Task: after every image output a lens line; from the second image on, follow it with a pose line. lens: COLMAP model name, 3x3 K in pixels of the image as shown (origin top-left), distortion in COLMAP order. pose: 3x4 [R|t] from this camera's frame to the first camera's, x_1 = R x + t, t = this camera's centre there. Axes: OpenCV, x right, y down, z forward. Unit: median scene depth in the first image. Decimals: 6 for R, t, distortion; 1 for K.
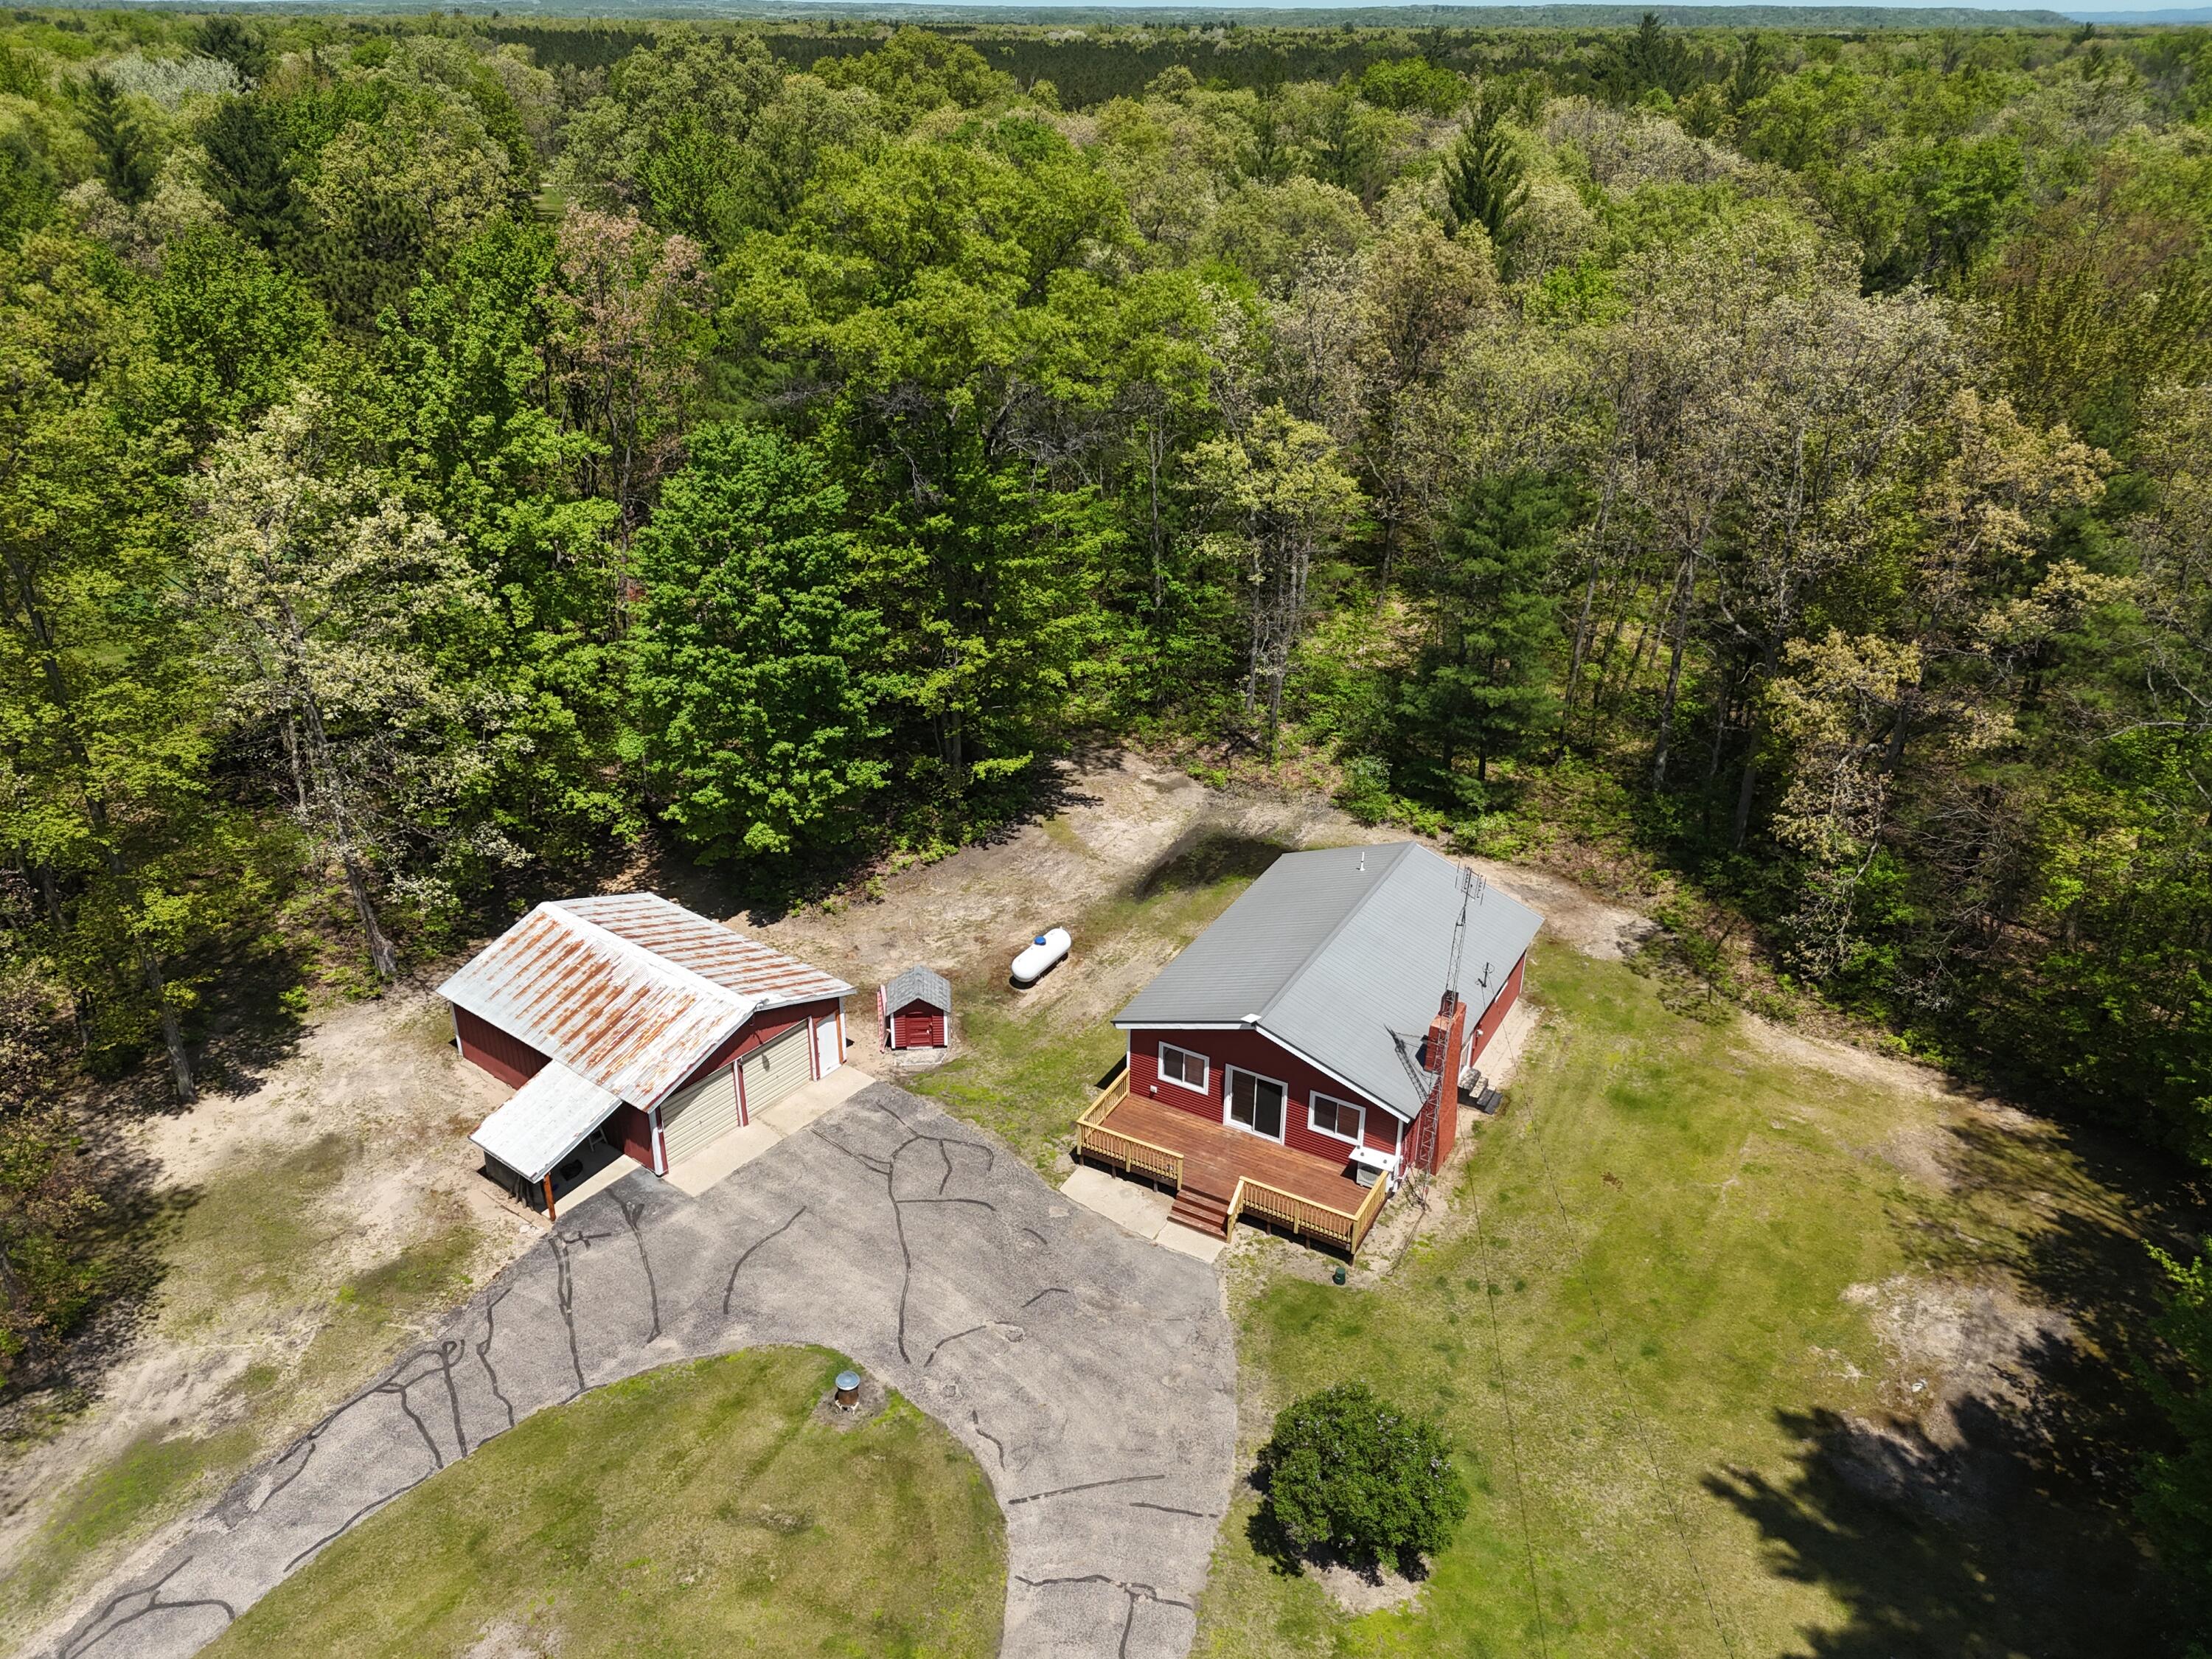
lens RADIAL K [[1627.5, 0, 1120.3], [0, 1627.5, 813.9], [0, 0, 1]] dist [0.079938, -0.064397]
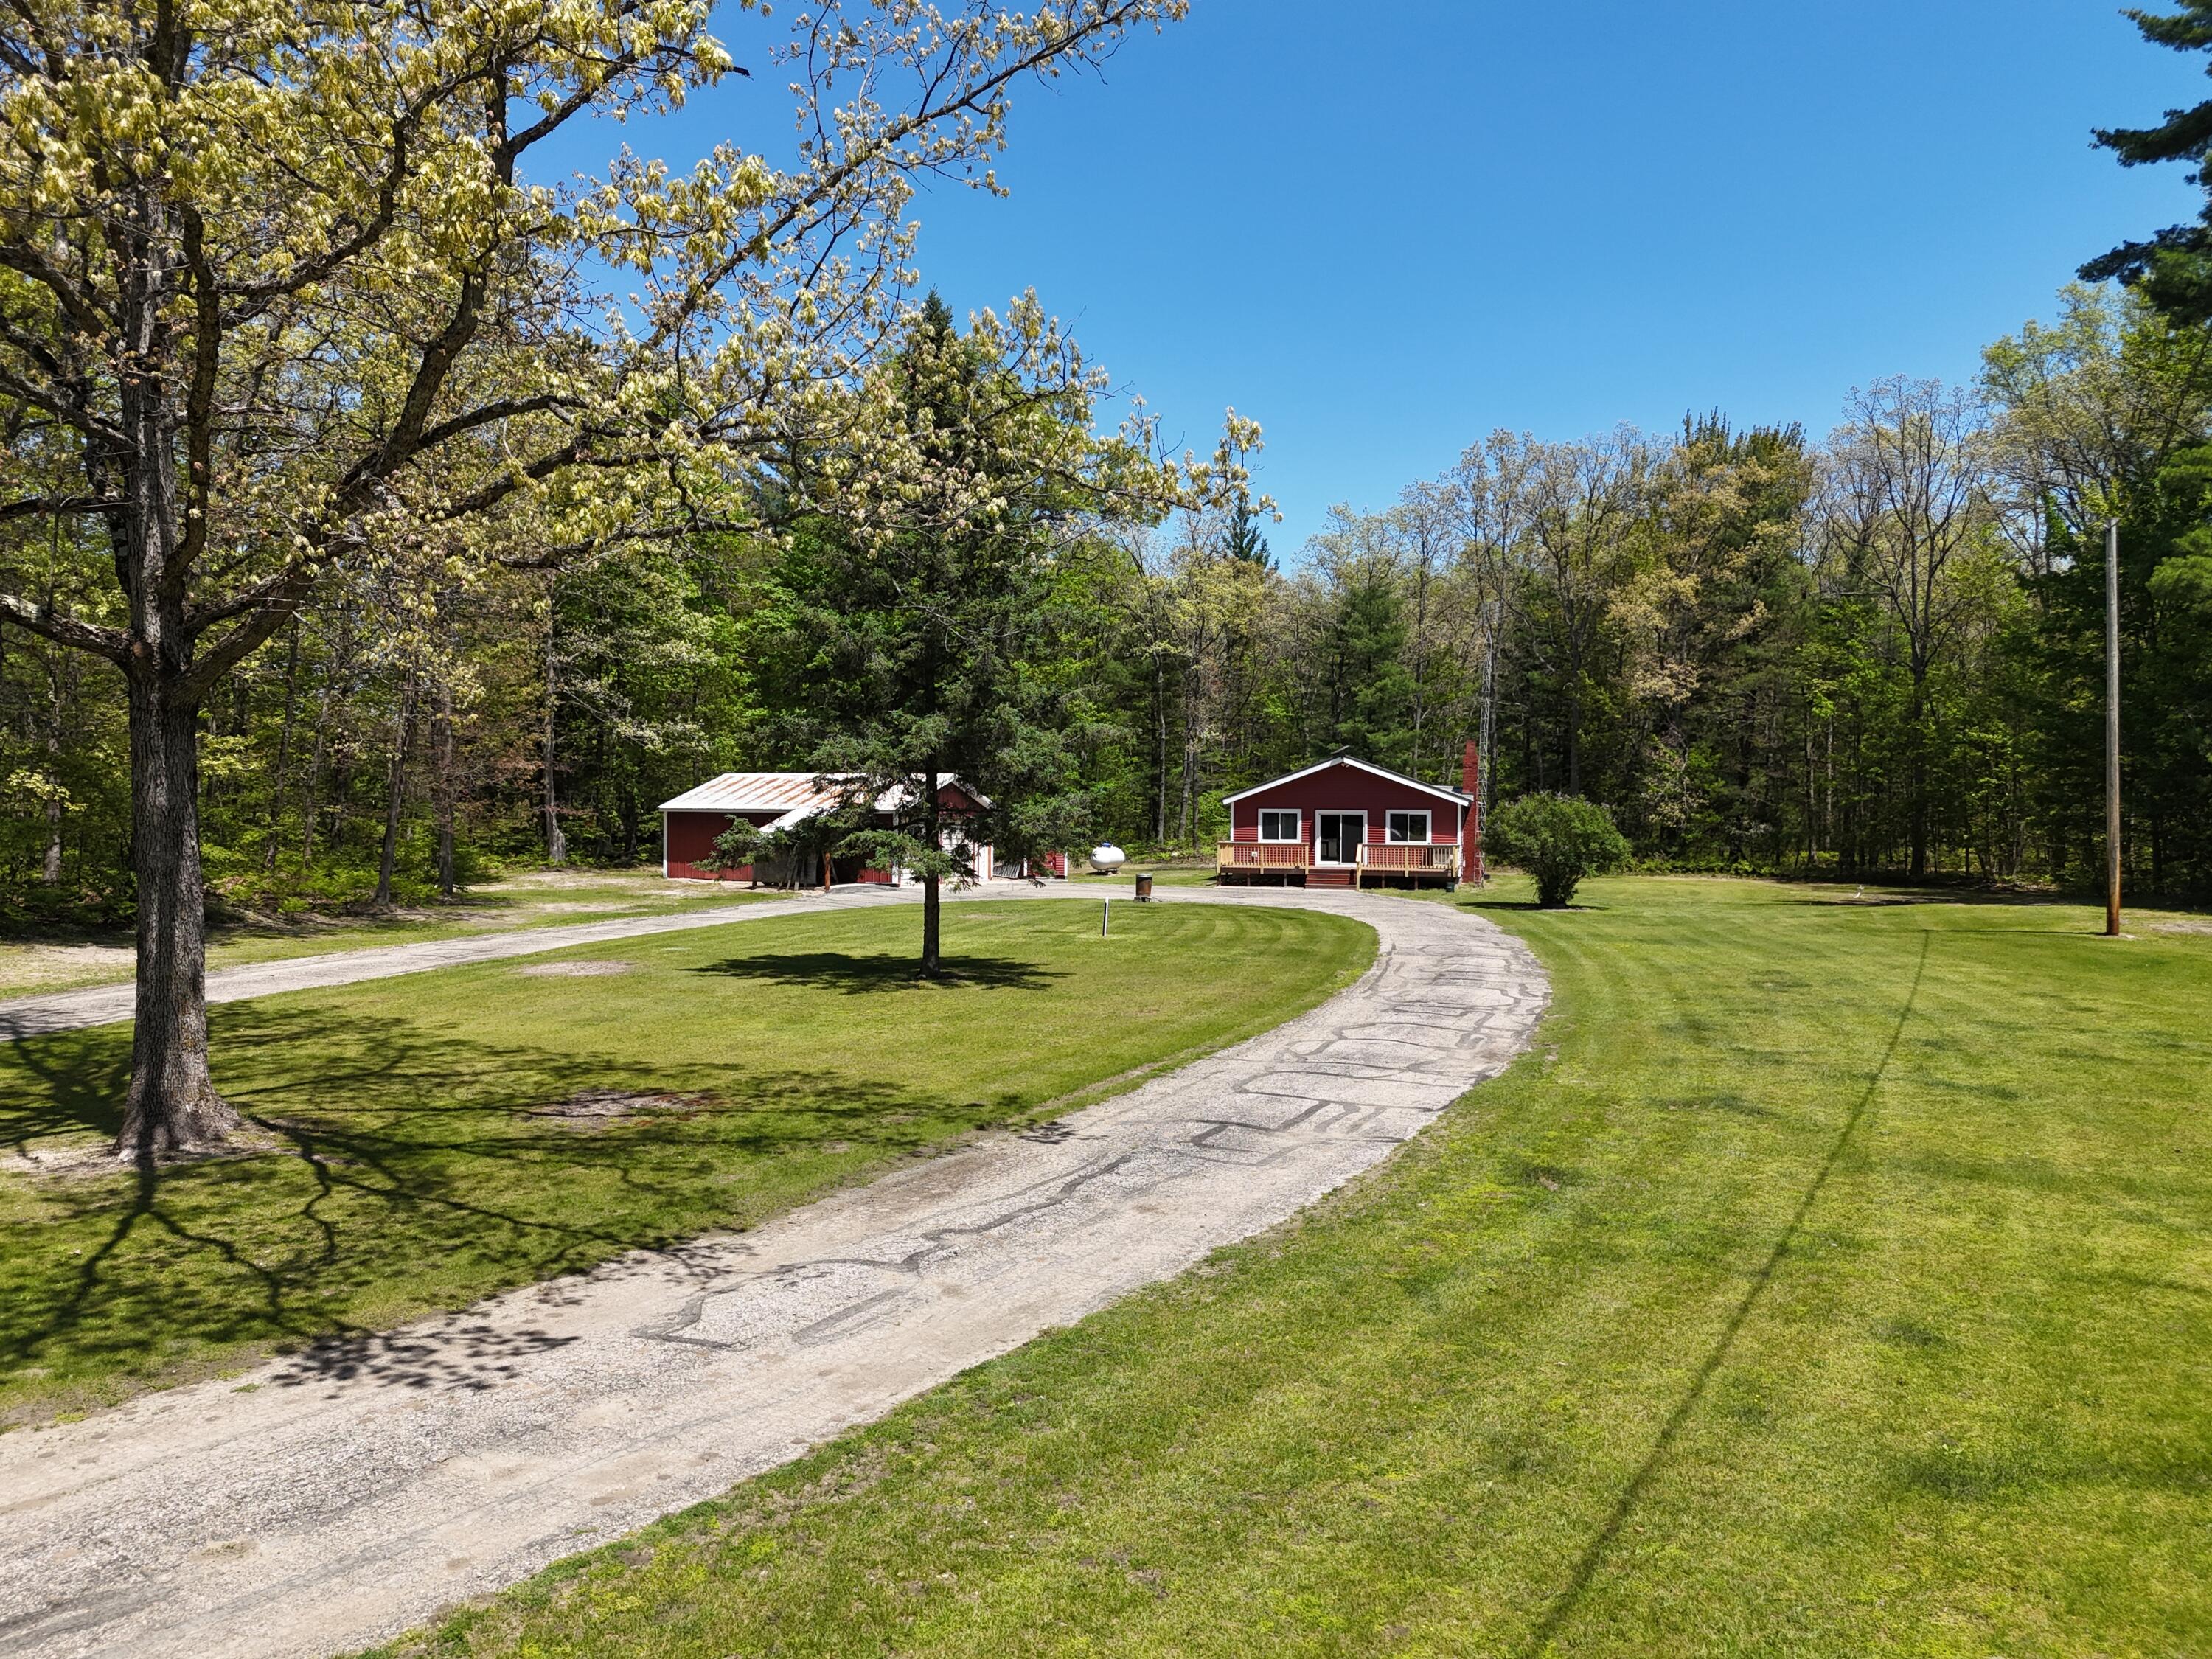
lens RADIAL K [[1627.5, 0, 1116.3], [0, 1627.5, 837.2], [0, 0, 1]] dist [0.079938, -0.064397]
pose [[0.967663, -0.004255, 0.252211, -0.409706], [0.111650, 0.903804, -0.413125, 0.677173], [-0.226192, 0.427925, 0.875053, -0.098515]]
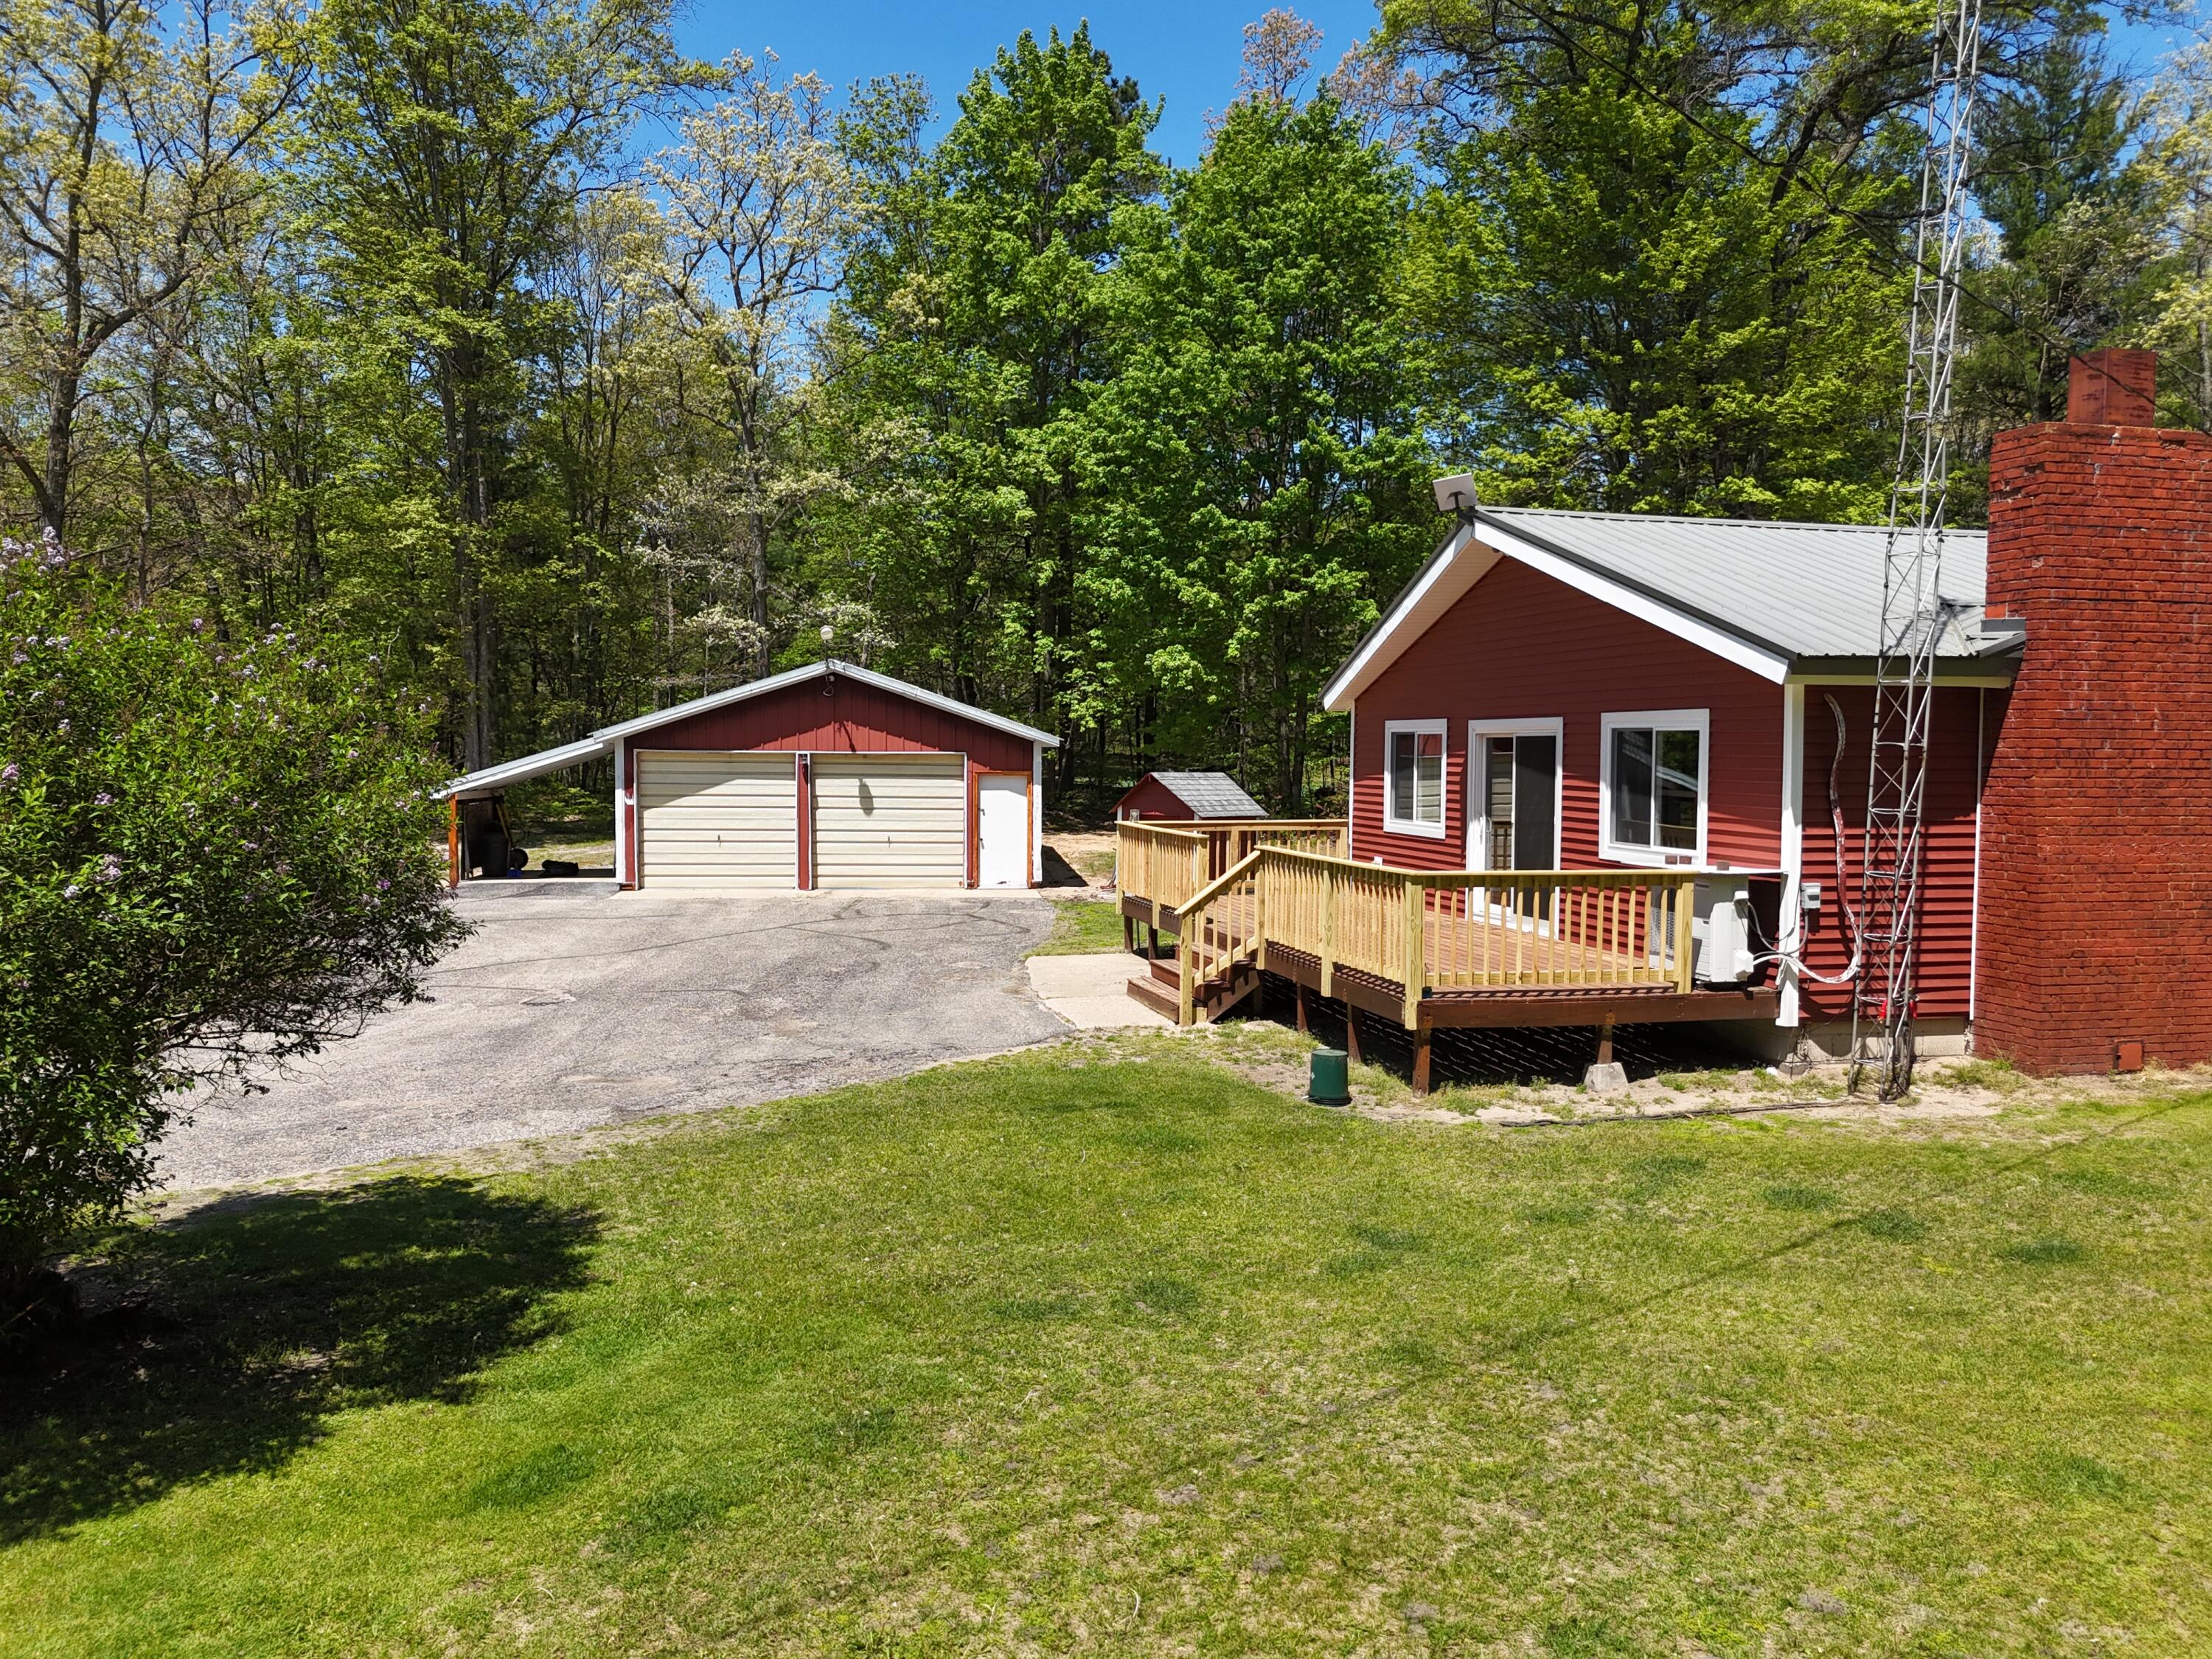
lens RADIAL K [[1627.5, 0, 1100.9], [0, 1627.5, 864.2], [0, 0, 1]] dist [0.079938, -0.064397]
pose [[0.685934, 0.045774, -0.726223, 0.273605], [-0.319591, 0.915560, -0.244153, 0.293659], [0.653725, 0.399567, 0.642643, 0.696620]]
